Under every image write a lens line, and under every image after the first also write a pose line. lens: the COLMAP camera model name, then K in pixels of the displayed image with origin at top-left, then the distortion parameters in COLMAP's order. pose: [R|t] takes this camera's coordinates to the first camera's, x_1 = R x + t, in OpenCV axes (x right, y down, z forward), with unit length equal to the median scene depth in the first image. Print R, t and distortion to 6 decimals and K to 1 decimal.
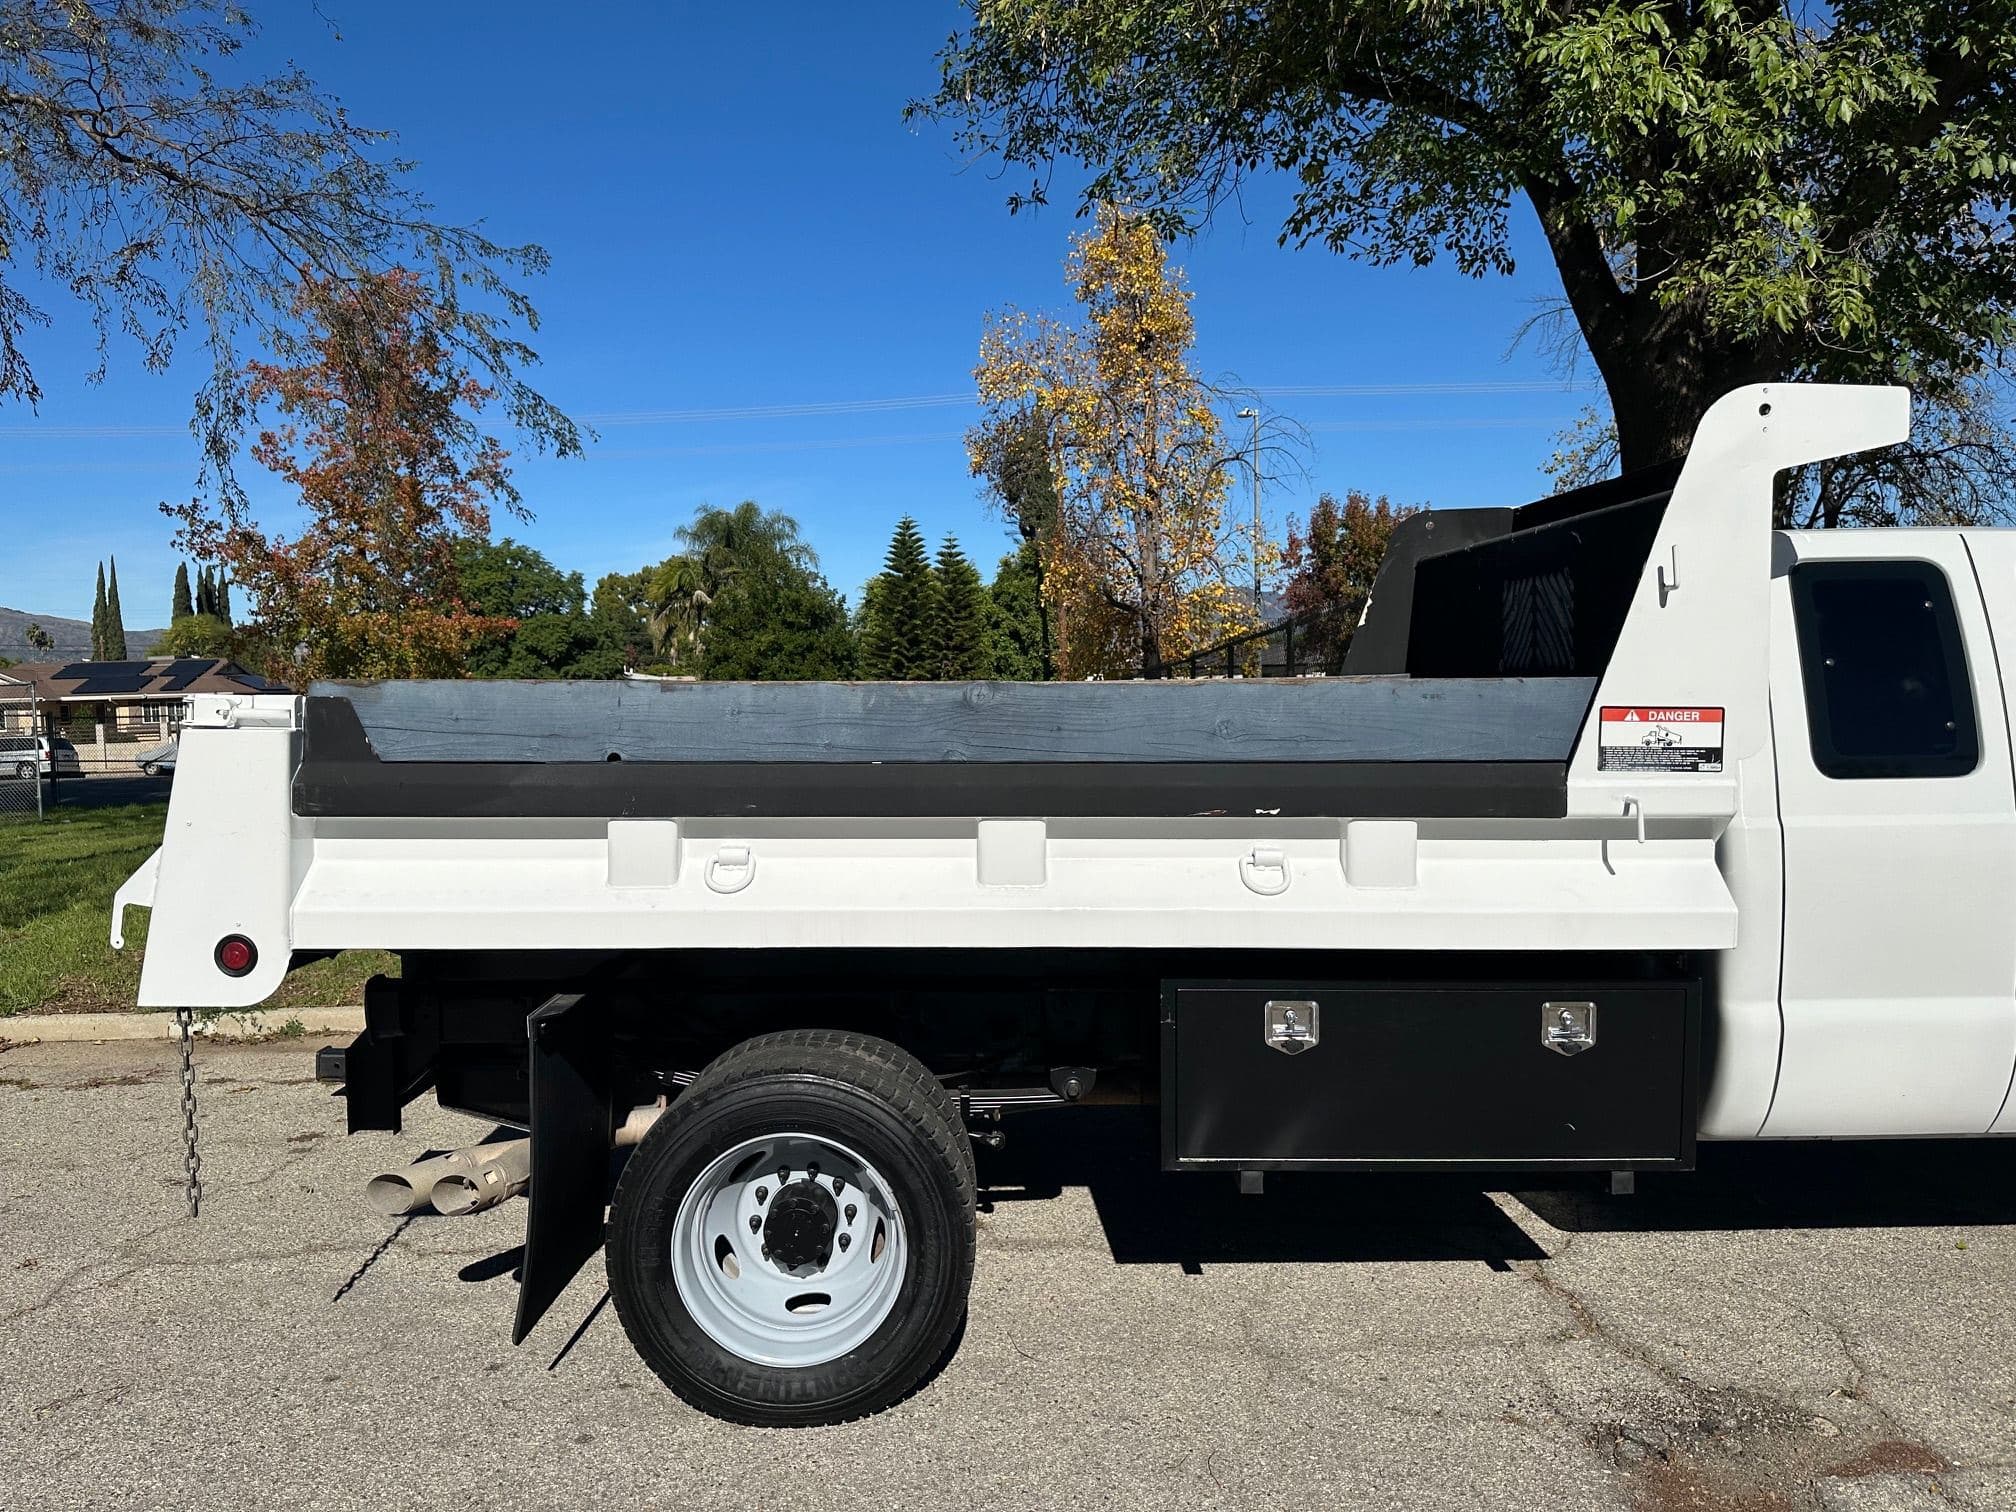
lens RADIAL K [[1425.5, 0, 984.6], [0, 1425.5, 777.3], [0, 0, 1]] dist [0.065269, -0.097258]
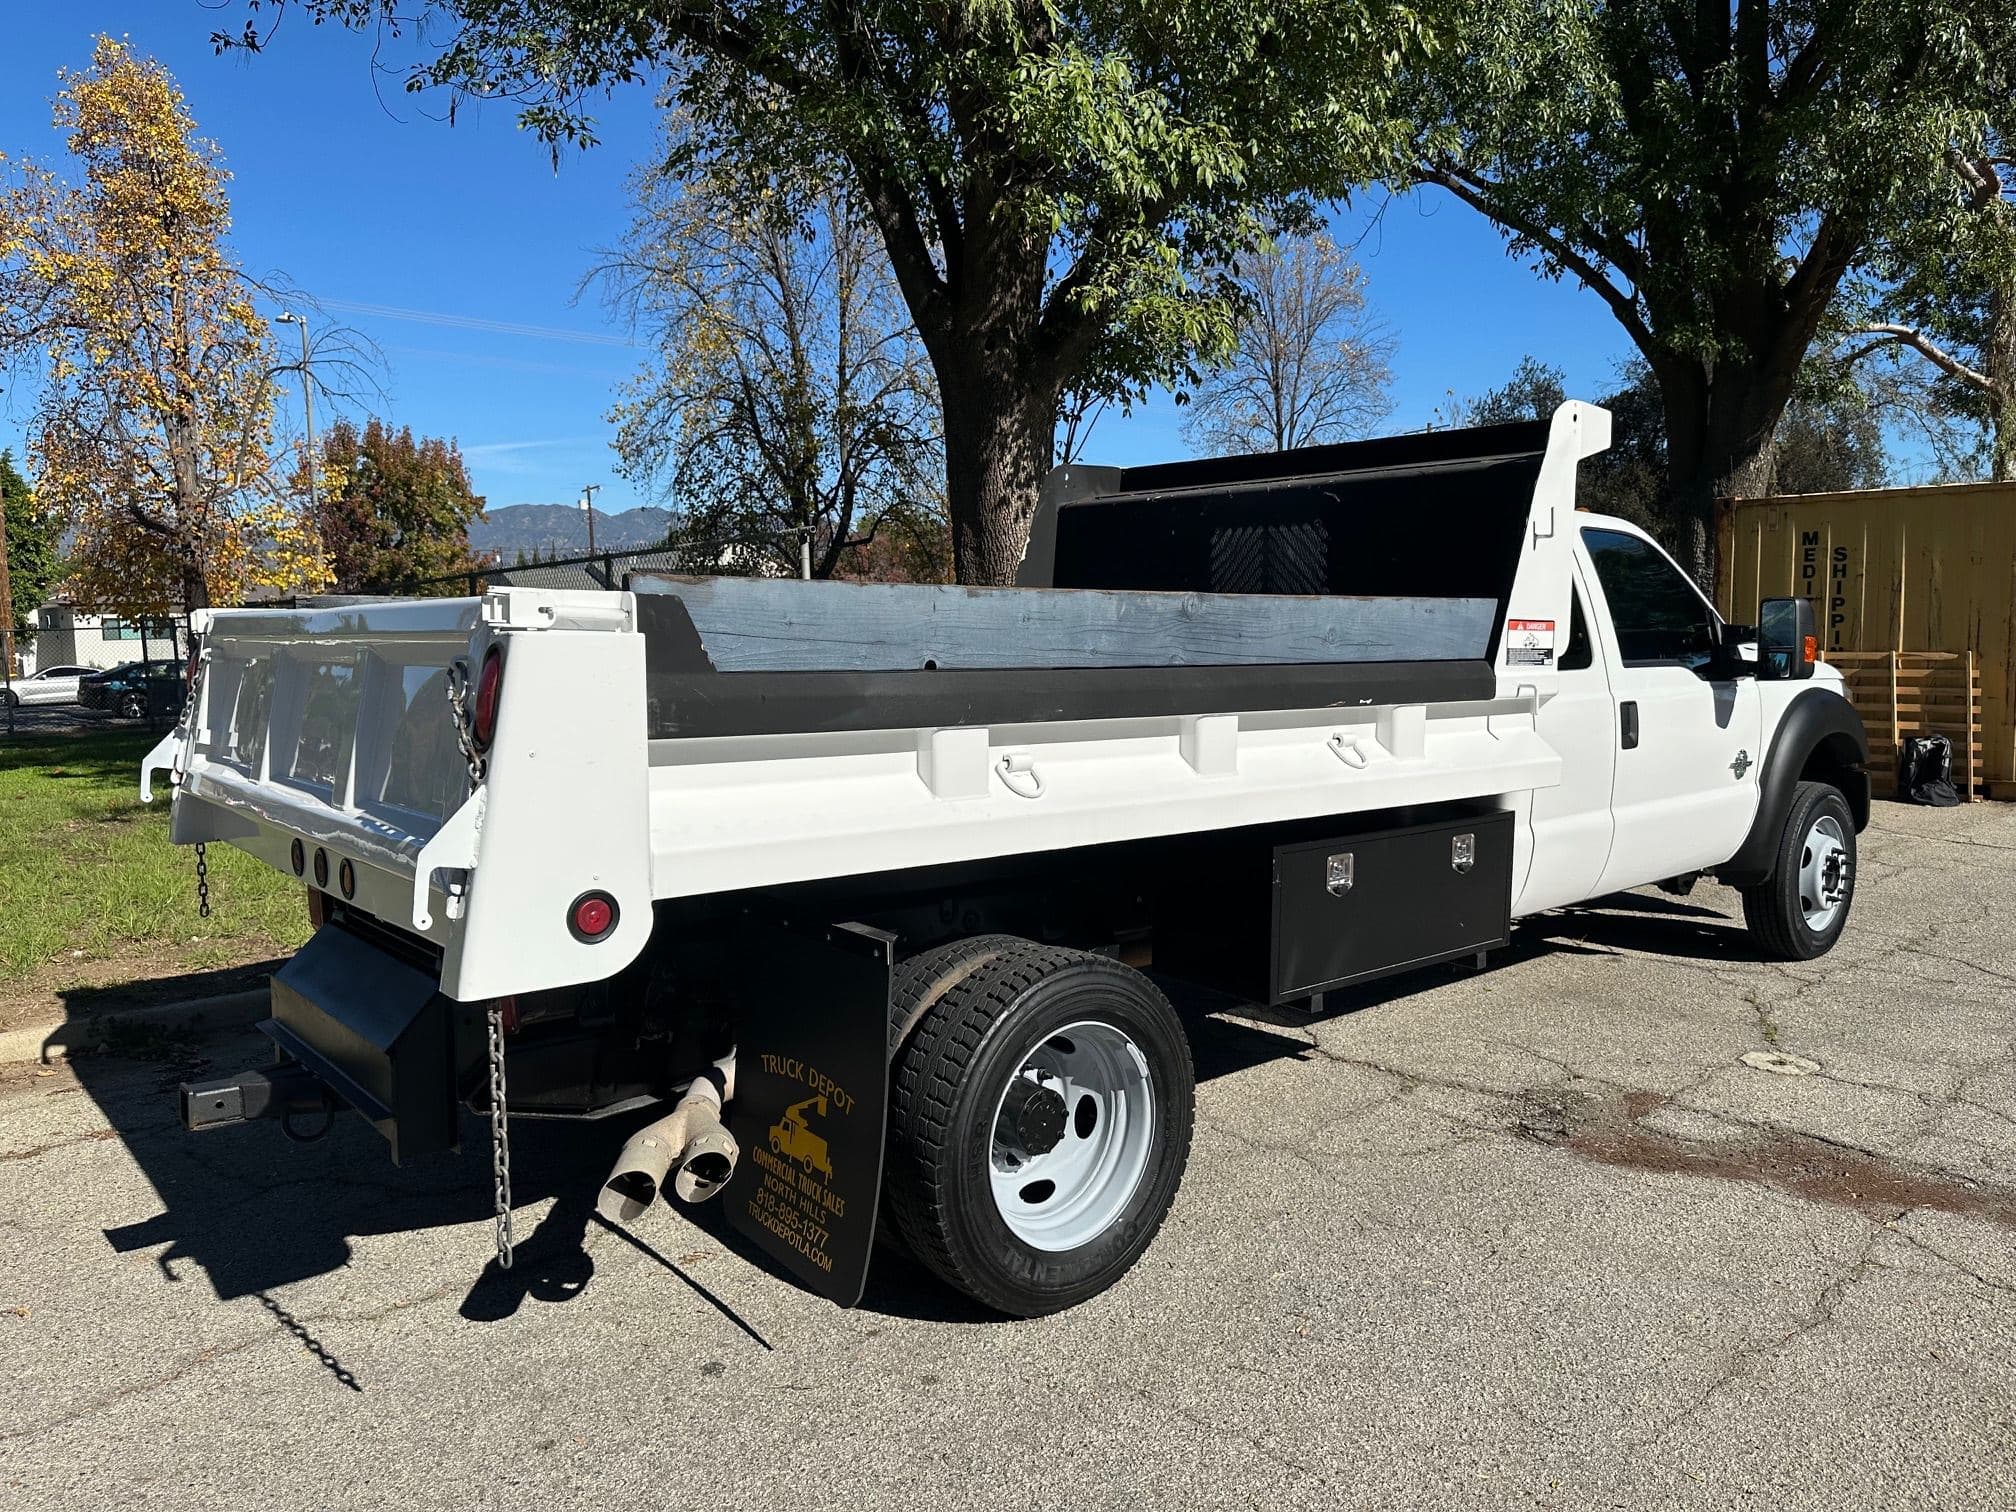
lens RADIAL K [[1429.6, 0, 1004.3], [0, 1429.6, 750.5], [0, 0, 1]] dist [0.039018, -0.057436]
pose [[0.754585, -0.050001, 0.654295, -0.649079], [0.035751, 0.998744, 0.035093, 0.008688], [-0.655228, -0.003090, 0.755425, 0.192074]]
